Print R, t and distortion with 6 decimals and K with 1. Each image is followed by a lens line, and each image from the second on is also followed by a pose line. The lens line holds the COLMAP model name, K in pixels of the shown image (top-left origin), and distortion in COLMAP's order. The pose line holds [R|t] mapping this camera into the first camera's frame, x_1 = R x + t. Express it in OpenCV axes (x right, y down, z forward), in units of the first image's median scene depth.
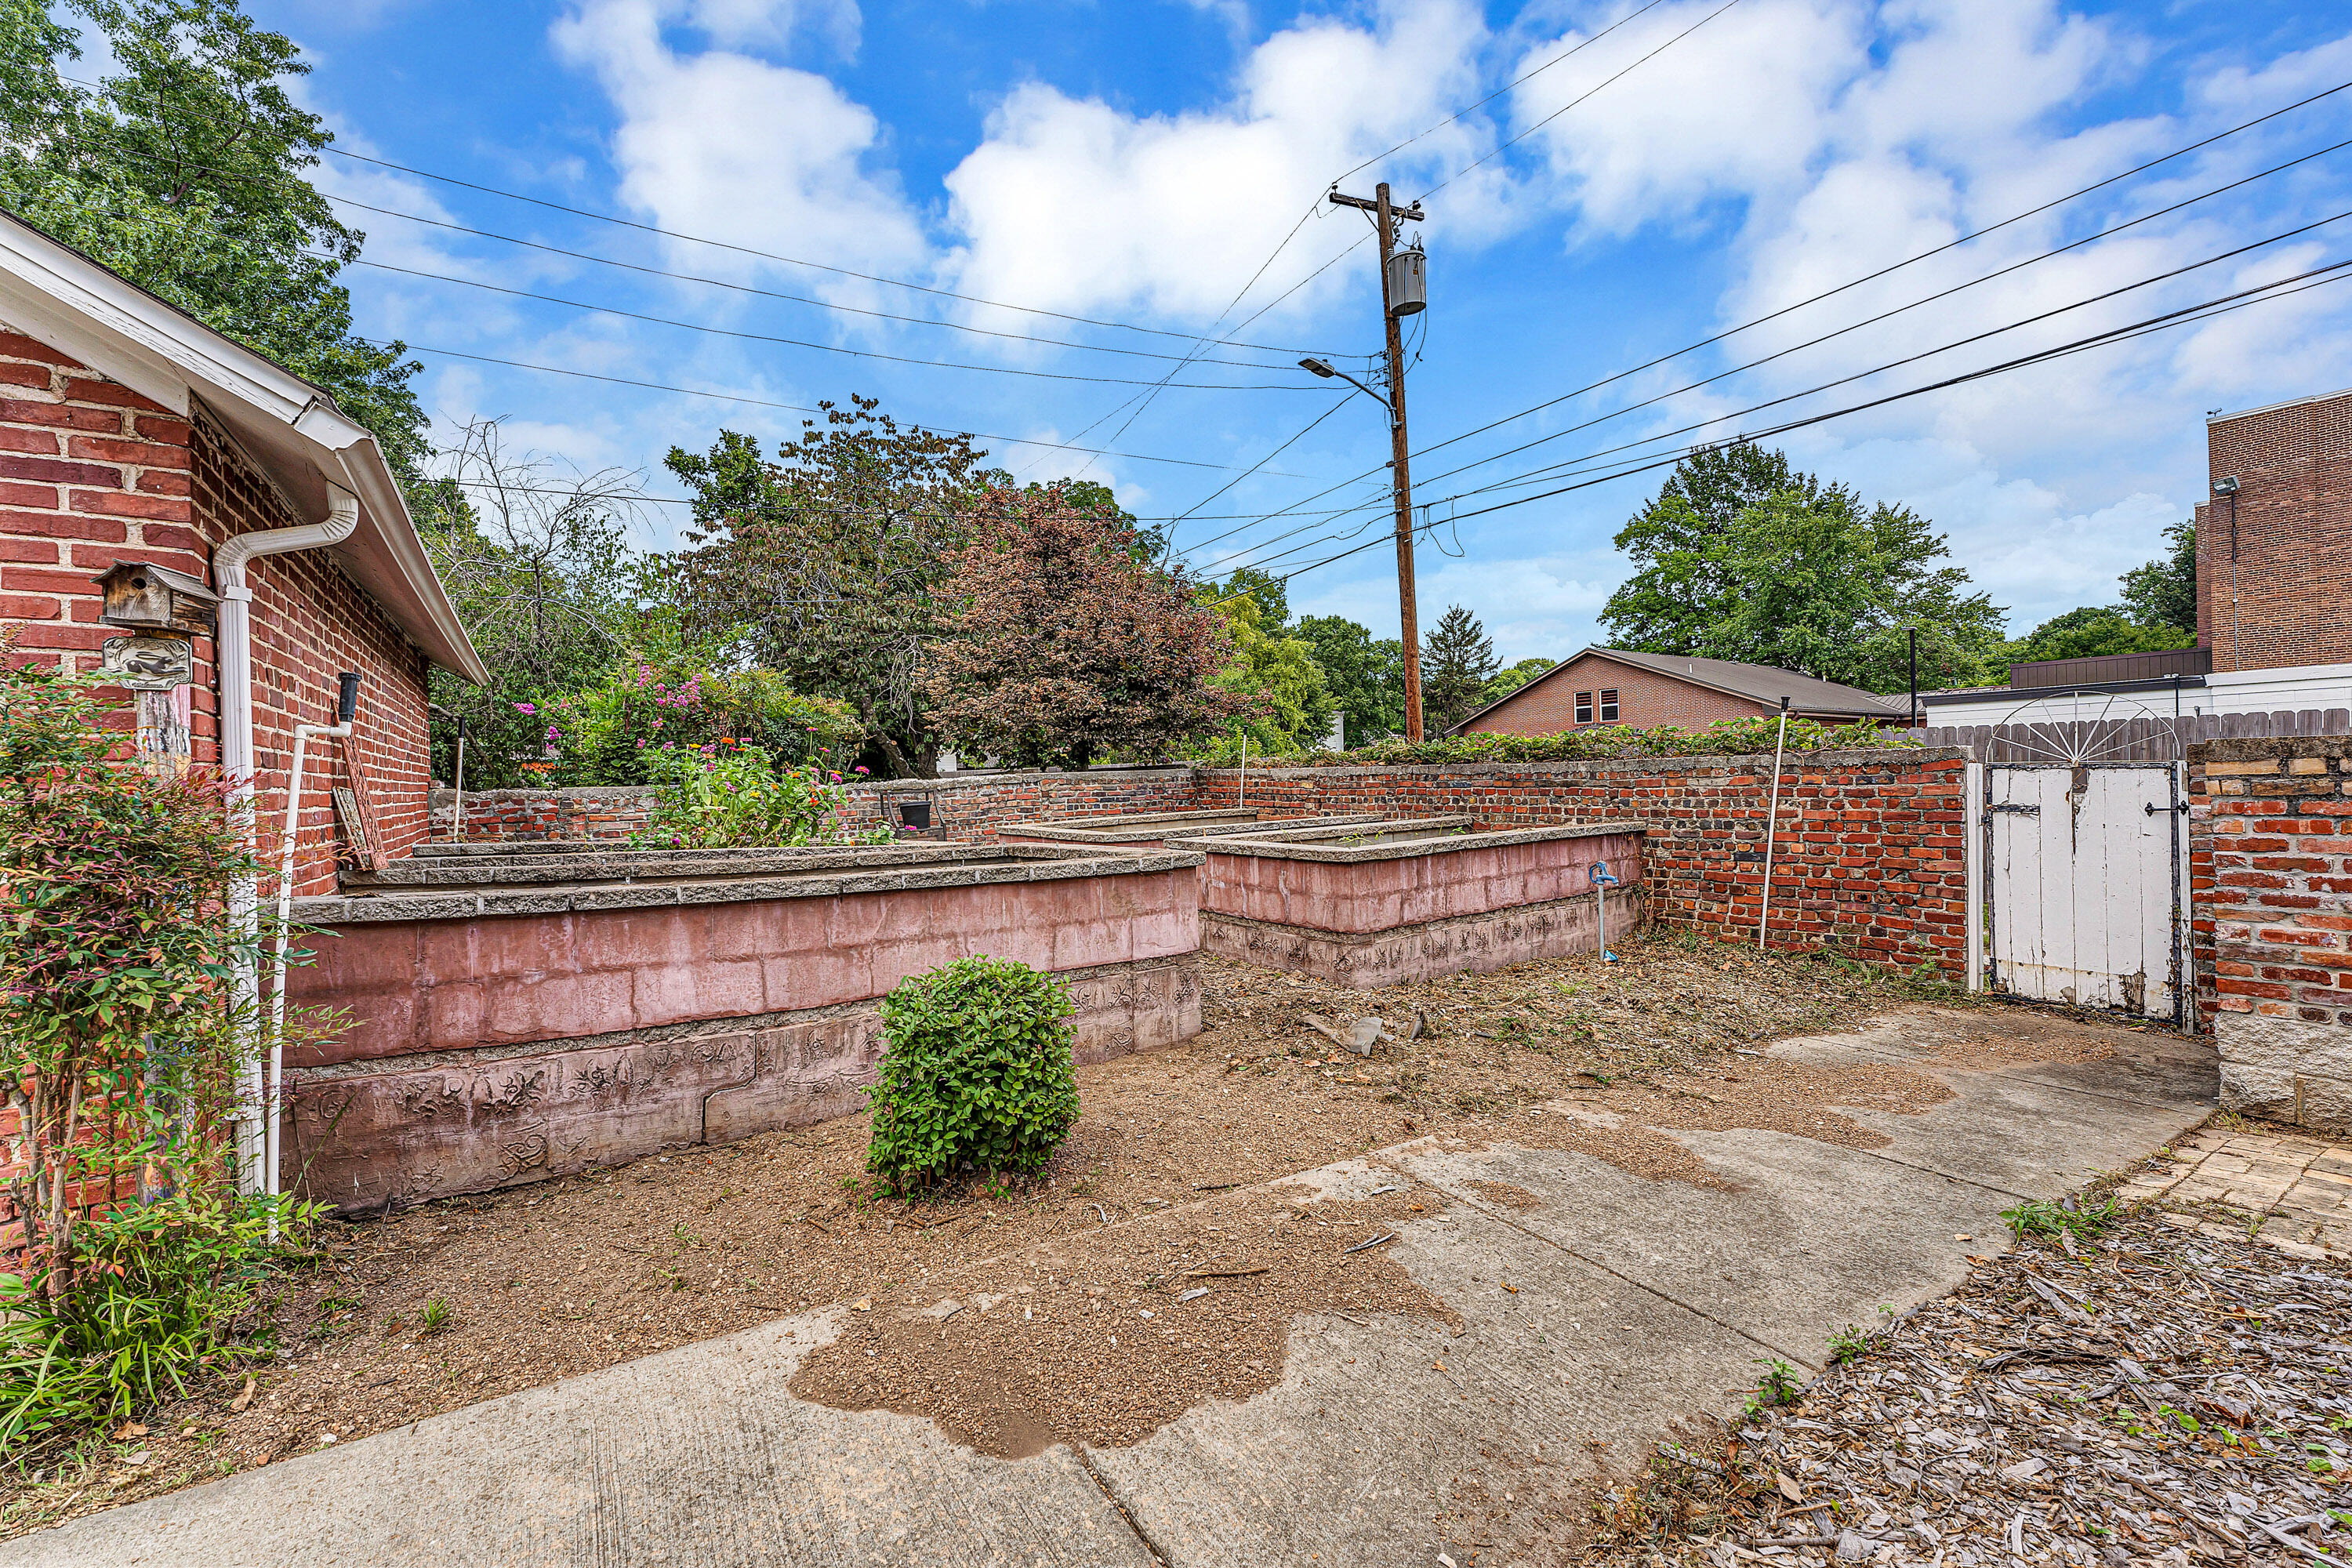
lens RADIAL K [[938.2, 0, 1168.1], [0, 938.2, 789.1], [0, 0, 1]] dist [0.001334, 0.000495]
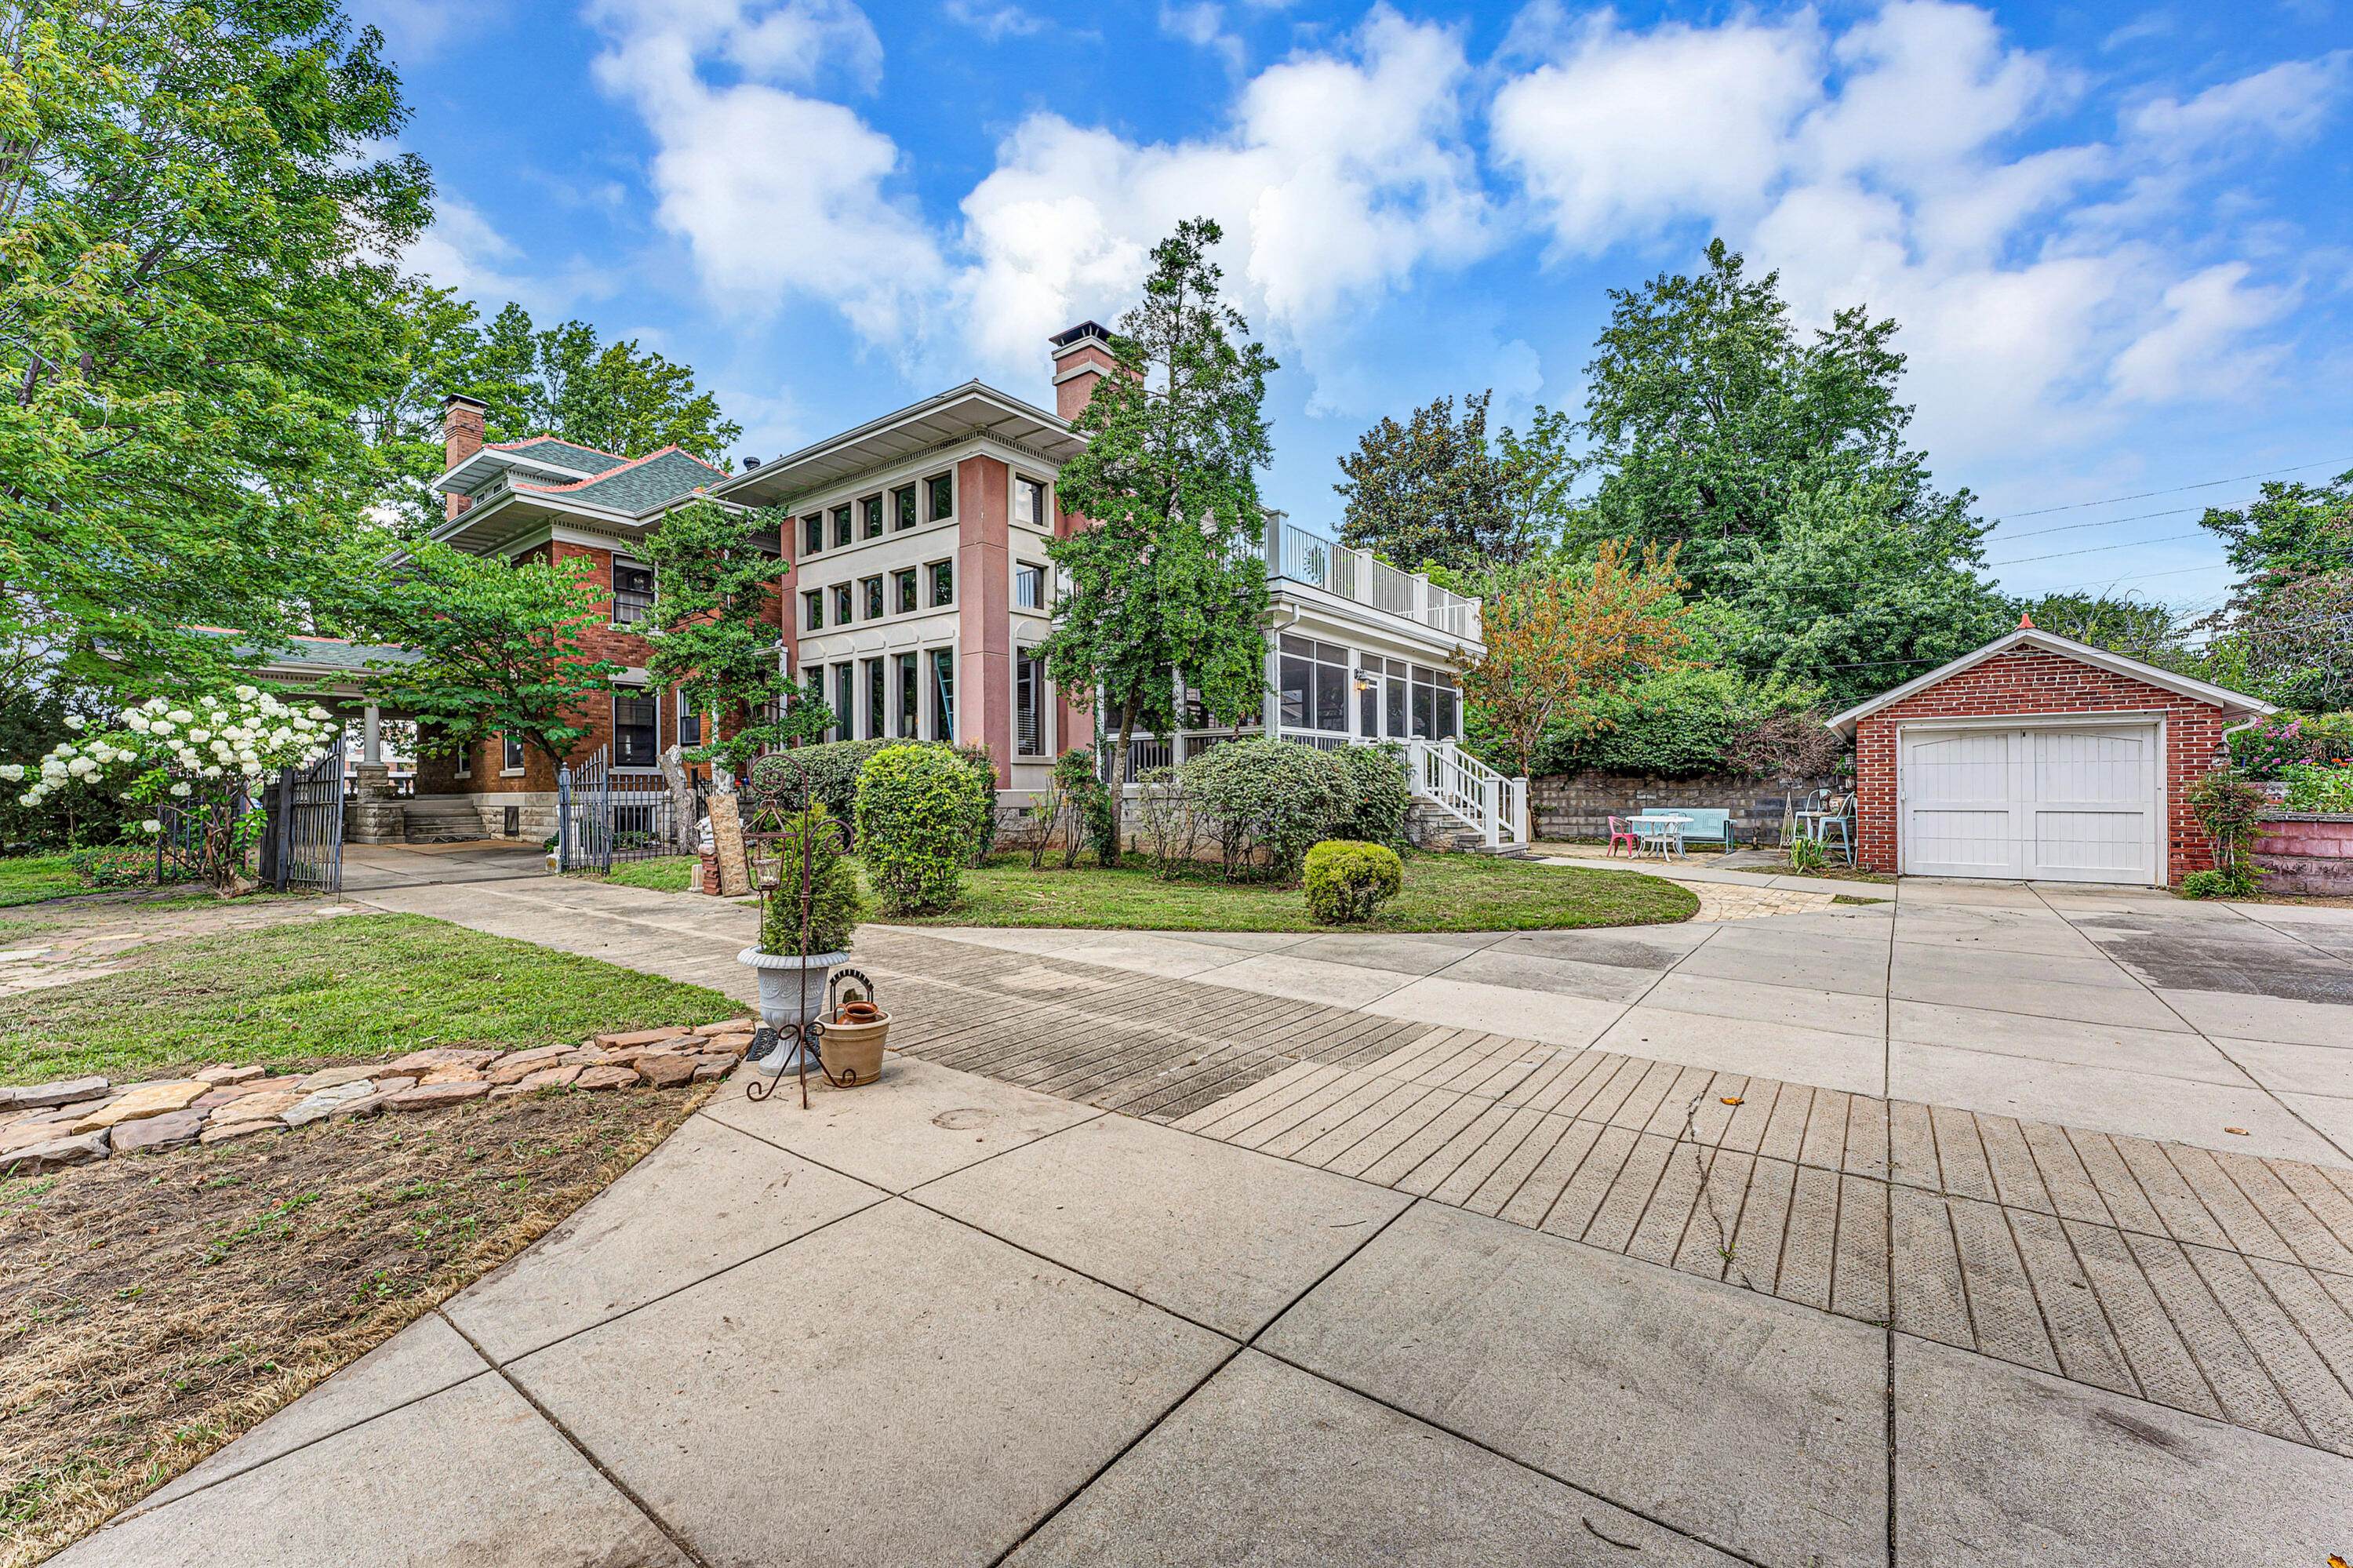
lens RADIAL K [[938.6, 0, 1173.3], [0, 938.6, 795.8], [0, 0, 1]] dist [0.001334, 0.000495]
pose [[0.325197, 0.026330, -0.945280, 0.900725], [-0.003783, 0.999641, 0.026543, -0.030633], [0.945639, -0.005056, 0.325180, -2.894474]]
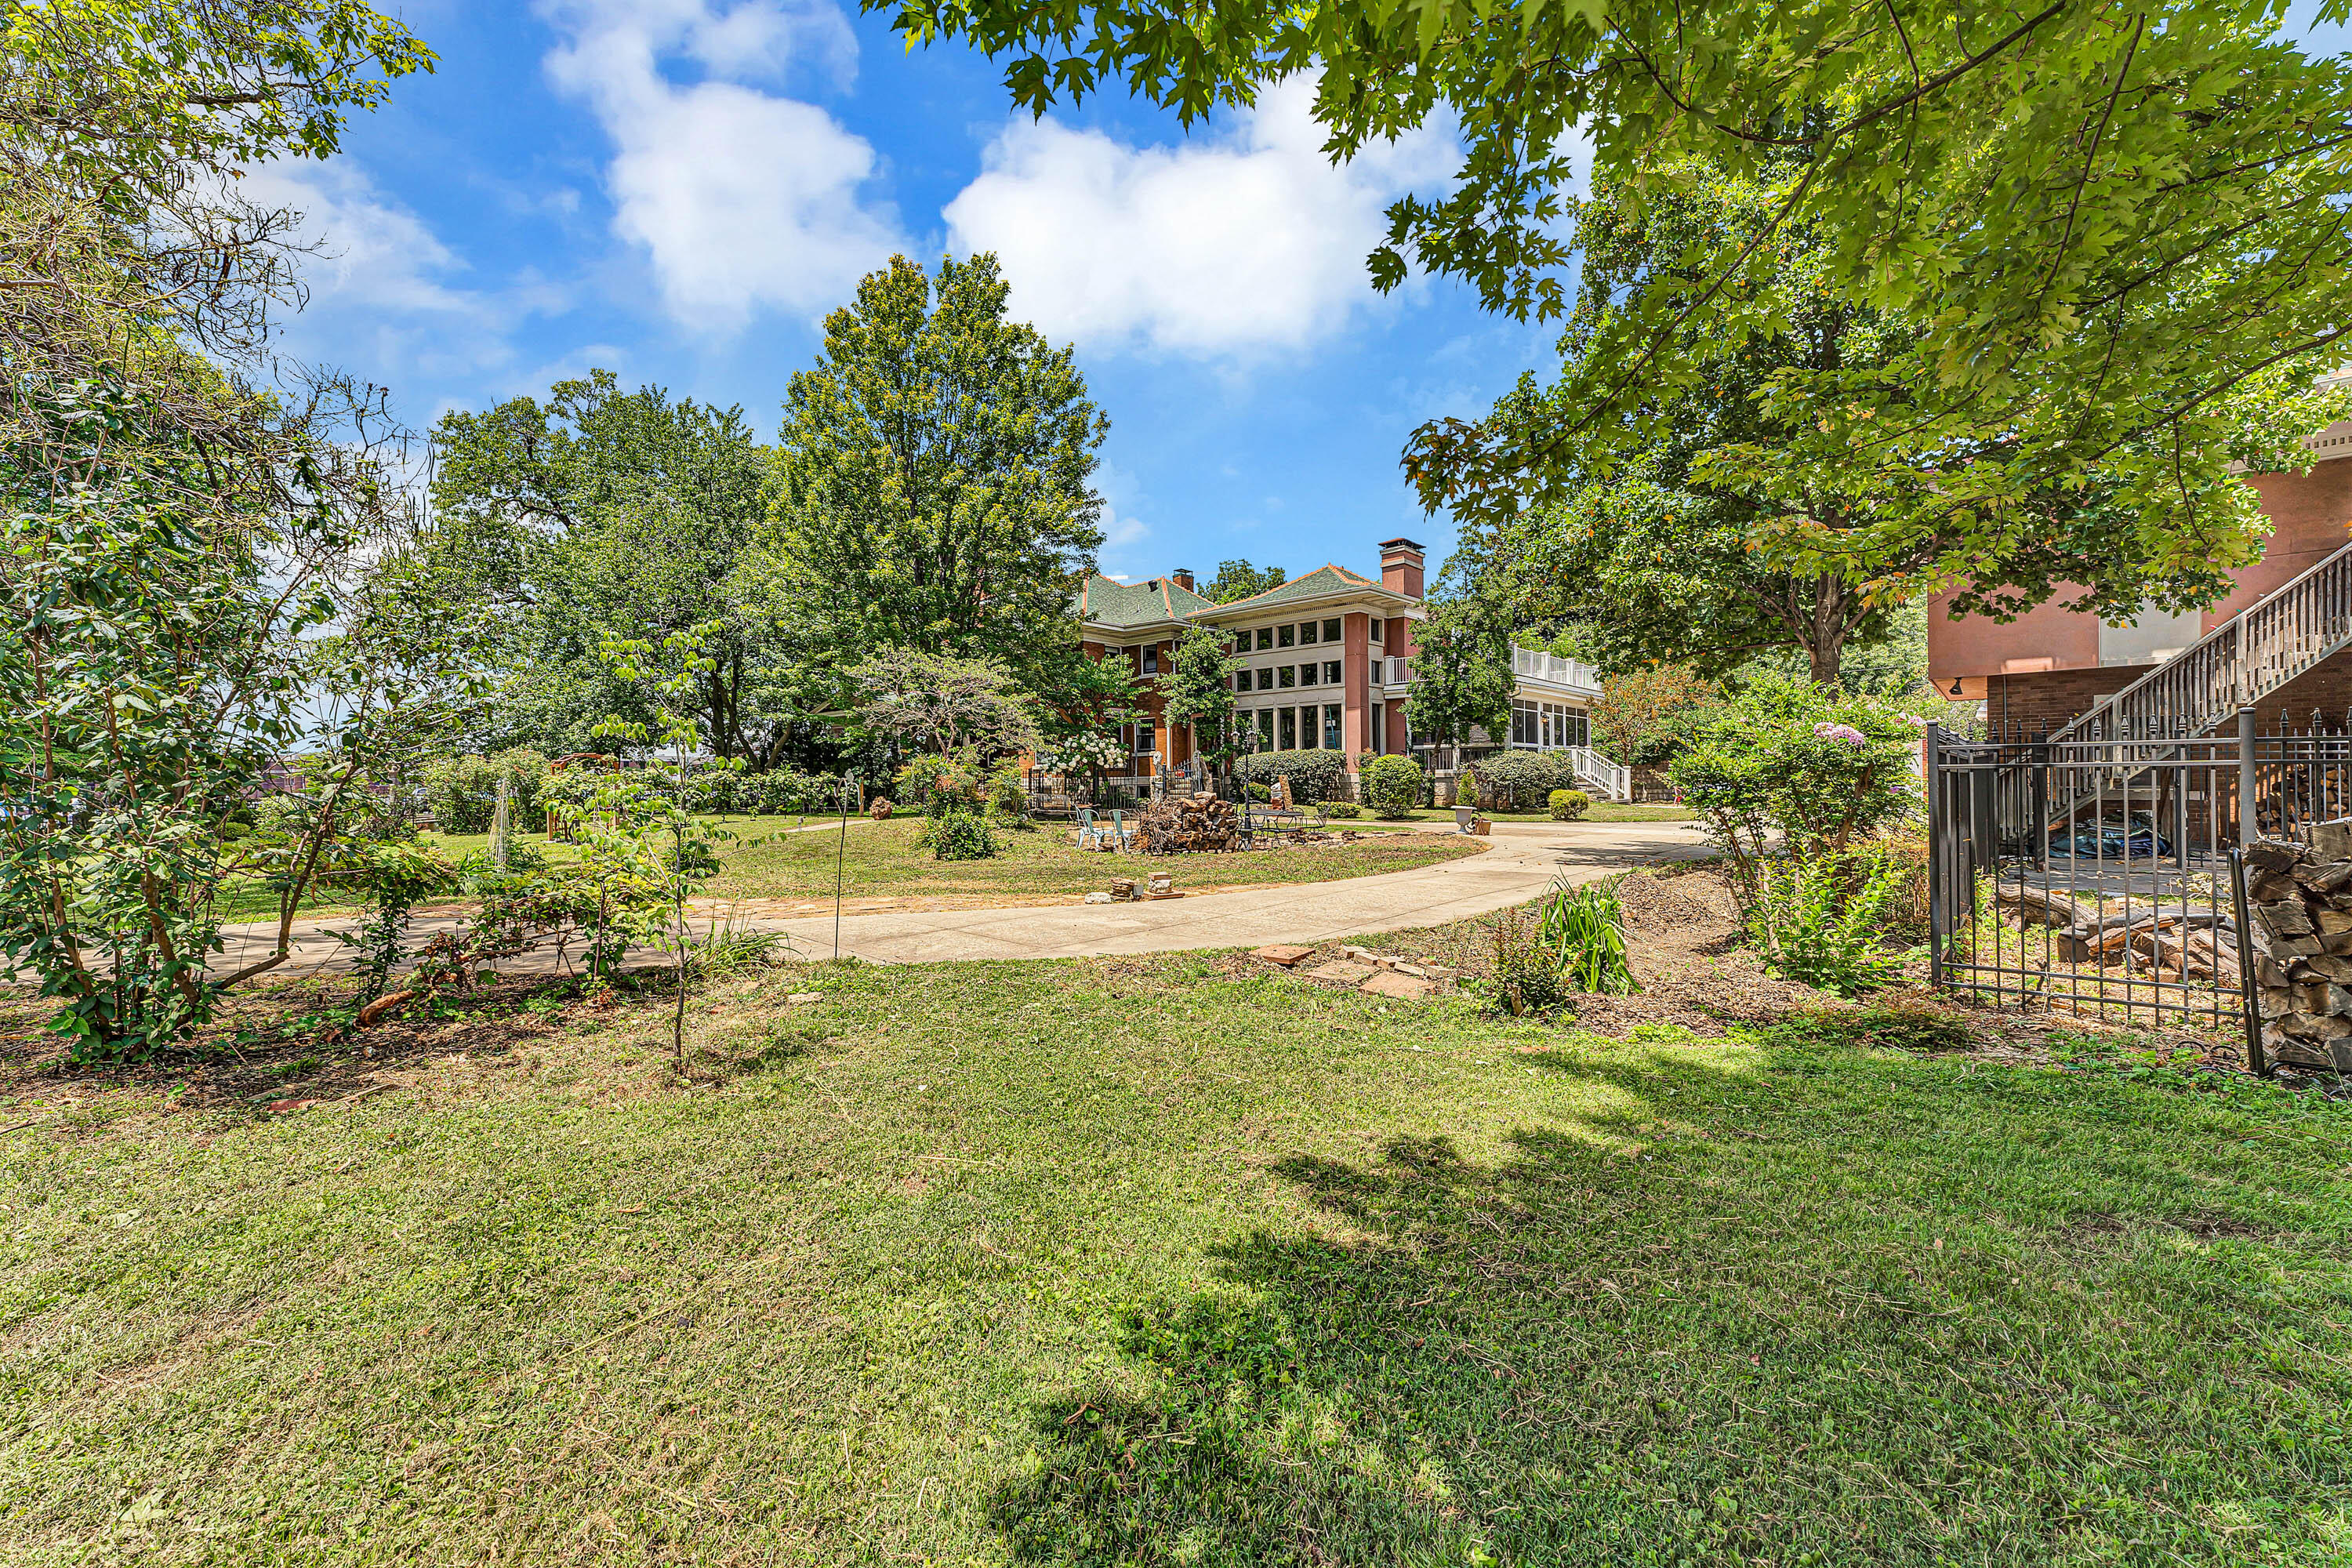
lens RADIAL K [[938.2, 0, 1189.1], [0, 938.2, 788.0], [0, 0, 1]] dist [0.001334, 0.000495]
pose [[0.271075, 0.017399, -0.962401, 3.685631], [0.004060, 0.999807, 0.019219, 0.002624], [0.962550, -0.009117, 0.270952, -5.421044]]
